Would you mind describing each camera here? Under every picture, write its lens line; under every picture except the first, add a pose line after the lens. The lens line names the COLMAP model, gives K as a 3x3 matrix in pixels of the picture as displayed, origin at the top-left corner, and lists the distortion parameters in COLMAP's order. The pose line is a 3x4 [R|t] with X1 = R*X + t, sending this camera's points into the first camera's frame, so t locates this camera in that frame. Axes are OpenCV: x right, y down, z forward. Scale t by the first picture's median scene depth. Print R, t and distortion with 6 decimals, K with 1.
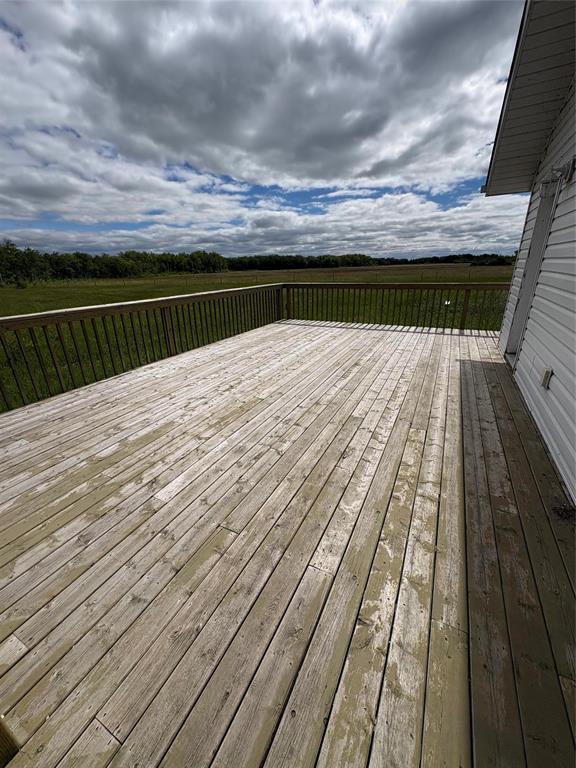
lens RADIAL K [[305.5, 0, 286.3], [0, 305.5, 382.3], [0, 0, 1]] dist [-0.000221, -0.000118]
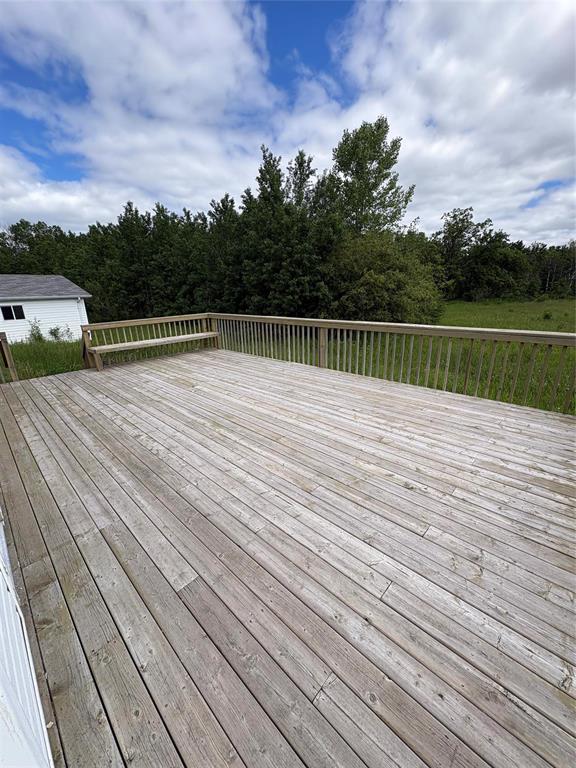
lens RADIAL K [[305.5, 0, 291.5], [0, 305.5, 384.1], [0, 0, 1]] dist [-0.000221, -0.000118]
pose [[-0.272769, 0.314222, -0.909319, 1.128359], [-0.317173, 0.862951, 0.393341, -0.685552], [0.908294, 0.395703, -0.135724, 1.596924]]
